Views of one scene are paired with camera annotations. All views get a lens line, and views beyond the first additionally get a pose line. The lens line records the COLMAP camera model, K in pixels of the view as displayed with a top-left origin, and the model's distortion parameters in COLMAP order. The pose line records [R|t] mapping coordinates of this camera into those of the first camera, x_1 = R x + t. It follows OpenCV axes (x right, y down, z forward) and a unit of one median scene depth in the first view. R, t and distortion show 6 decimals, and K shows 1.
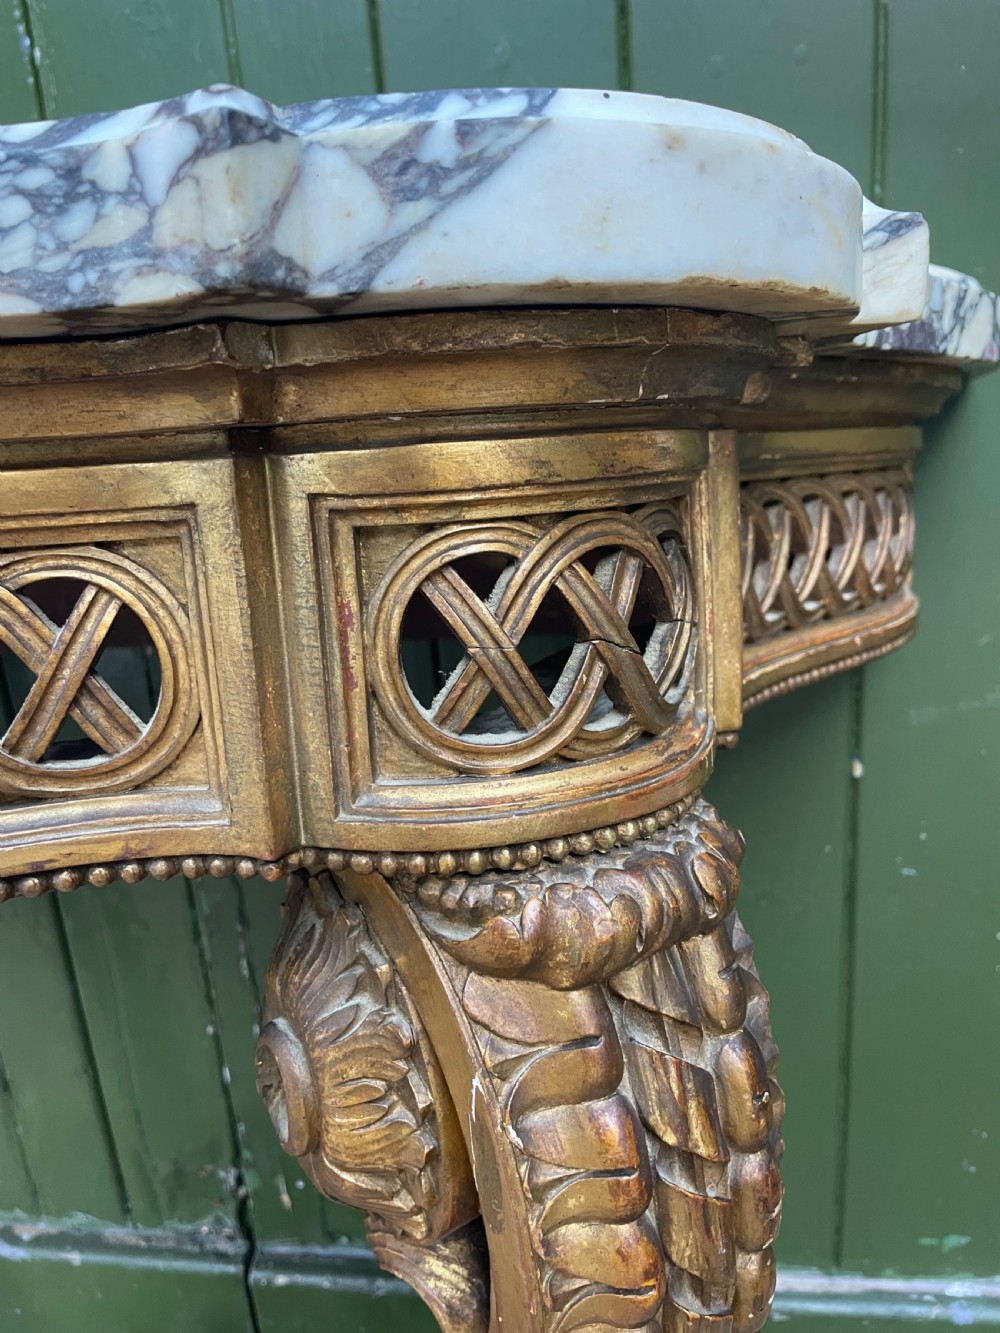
lens RADIAL K [[1028.0, 0, 492.9], [0, 1028.0, 663.9], [0, 0, 1]] dist [0.075376, -0.121867]
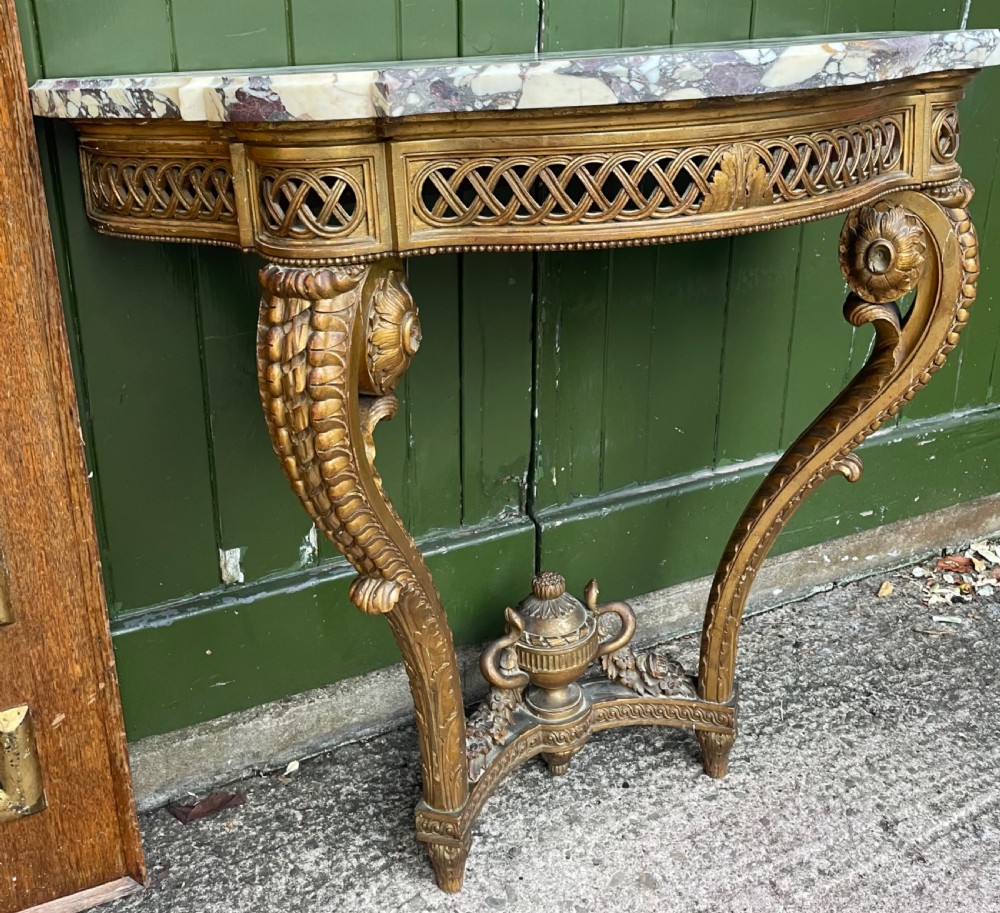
lens RADIAL K [[1043.3, 0, 503.3], [0, 1043.3, 270.0], [0, 0, 1]] dist [0.090316, -0.123357]
pose [[0.840084, -0.098924, 0.533360, -4.091506], [0.099923, 0.994626, 0.027090, 0.248992], [-0.533174, 0.030537, 0.845454, -1.841923]]
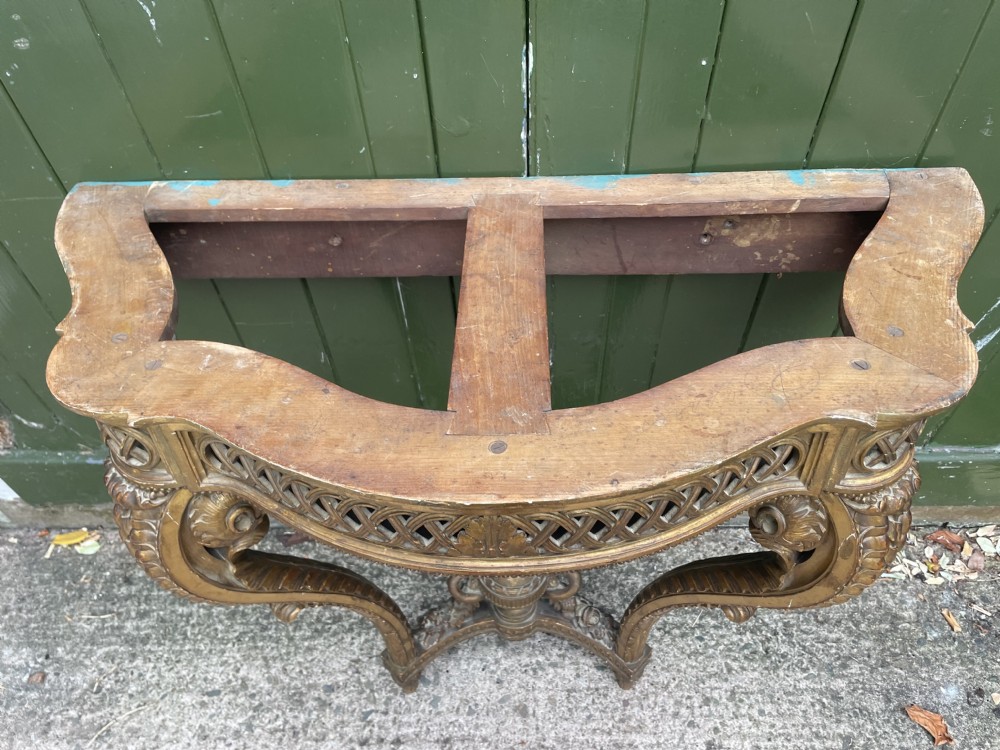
lens RADIAL K [[761.7, 0, 497.7], [0, 761.7, 365.9], [0, 0, 1]] dist [0.084170, -0.119891]
pose [[0.991960, -0.072271, 0.103886, -1.561120], [0.002862, 0.833496, 0.552518, -1.775860], [-0.126520, -0.547779, 0.827001, -0.961465]]
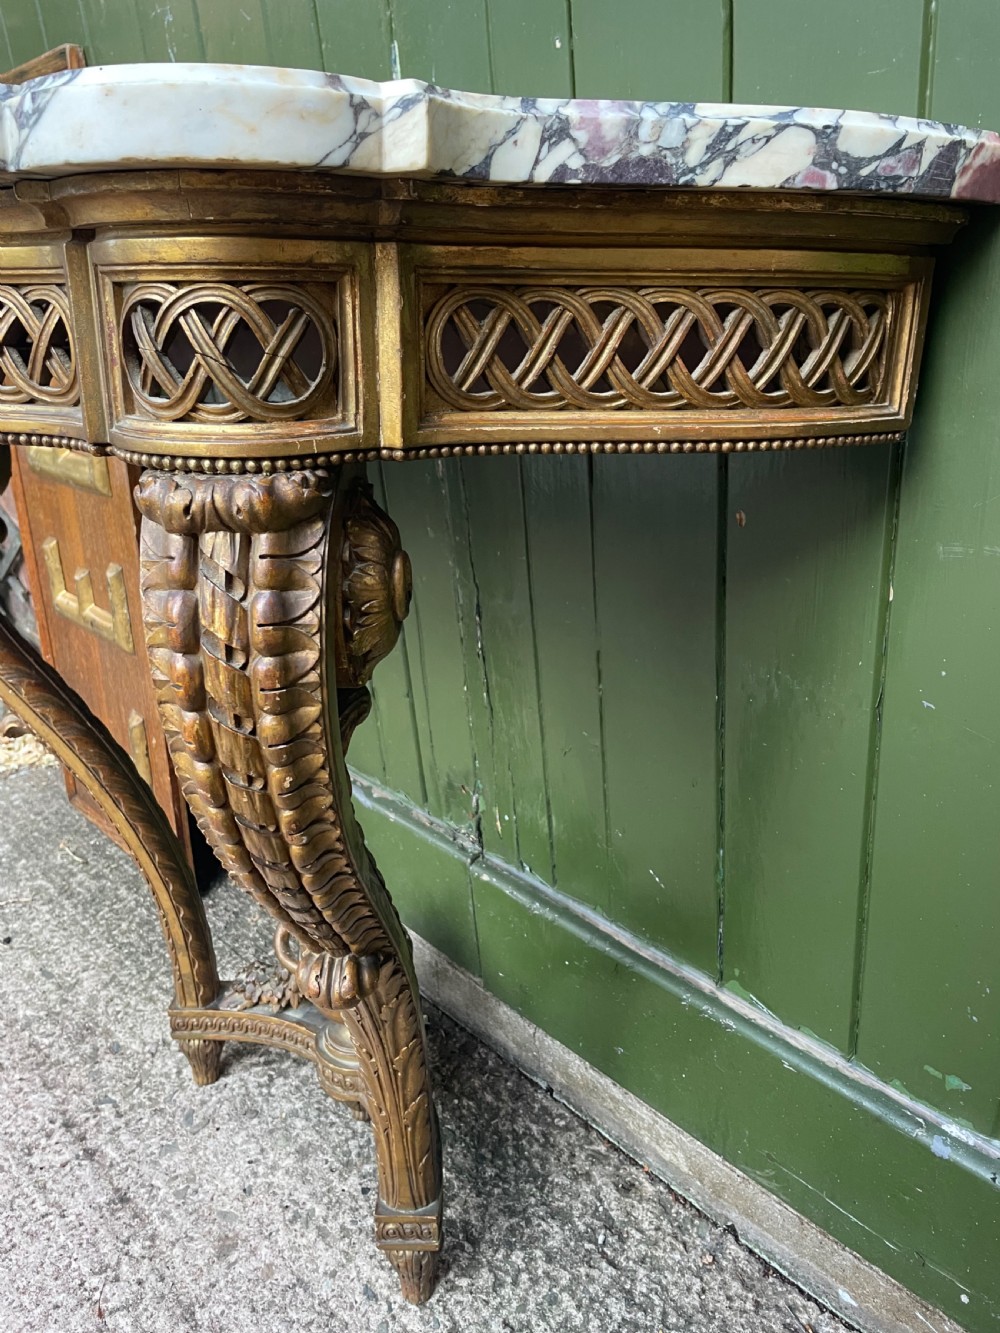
lens RADIAL K [[1015.3, 0, 497.2], [0, 1015.3, 654.1], [0, 0, 1]] dist [0.084170, -0.119891]
pose [[0.771270, 0.264511, -0.578945, 1.721982], [-0.168555, 0.961968, 0.214959, 0.009714], [0.613785, -0.068207, 0.786521, -0.176343]]
